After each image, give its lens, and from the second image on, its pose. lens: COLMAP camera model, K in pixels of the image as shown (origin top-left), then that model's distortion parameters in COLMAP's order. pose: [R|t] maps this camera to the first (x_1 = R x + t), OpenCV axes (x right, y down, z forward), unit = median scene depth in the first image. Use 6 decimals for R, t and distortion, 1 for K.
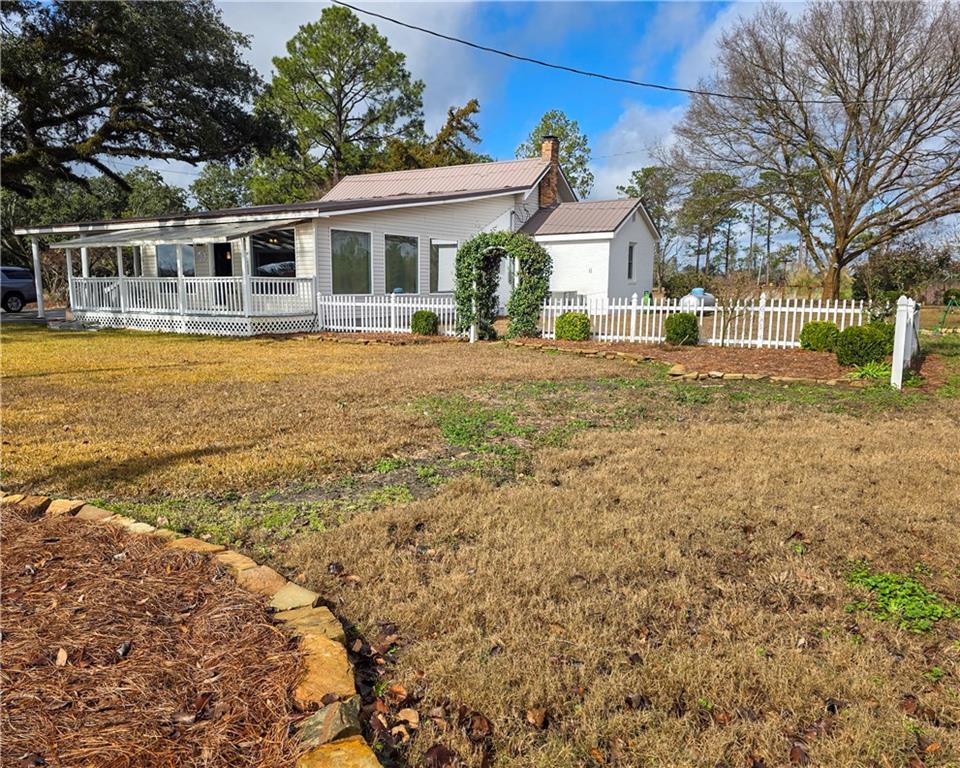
lens RADIAL K [[757.8, 0, 480.0], [0, 757.8, 384.0], [0, 0, 1]] dist [0.086212, 0.000869]
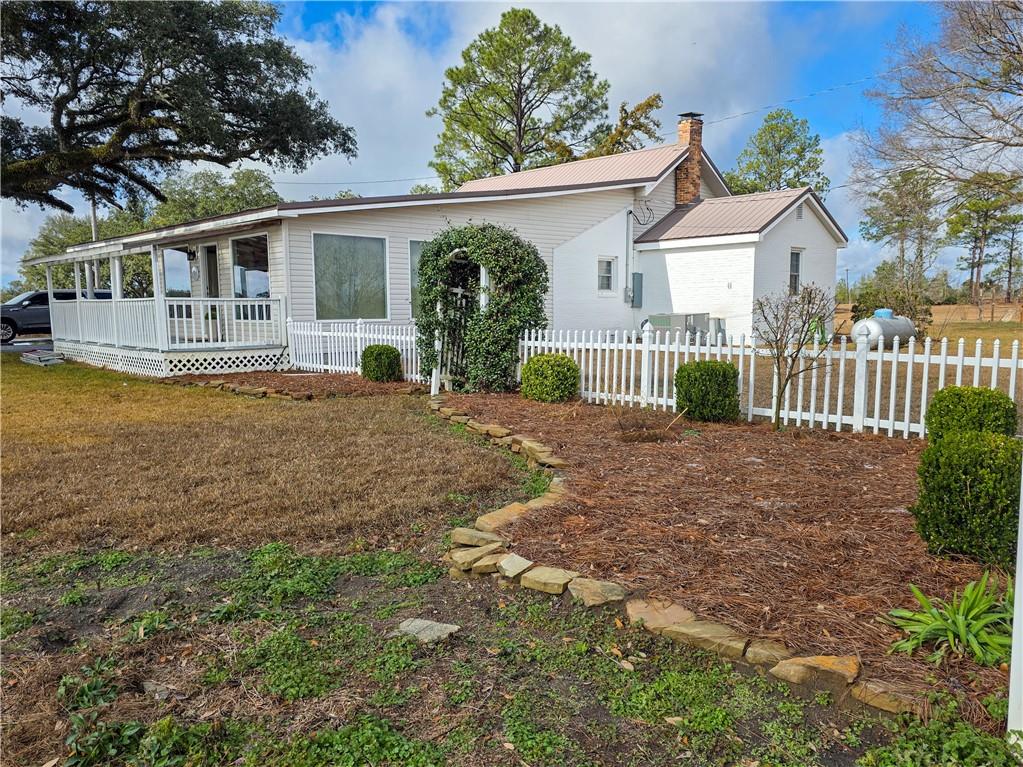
lens RADIAL K [[796.2, 0, 511.5], [0, 796.2, 383.5], [0, 0, 1]] dist [0.065196, 0.000428]
pose [[0.973030, 0.019267, -0.229874, 0.117758], [-0.026414, 0.999257, -0.028054, -0.025901], [0.229163, 0.033369, 0.972816, 0.191080]]
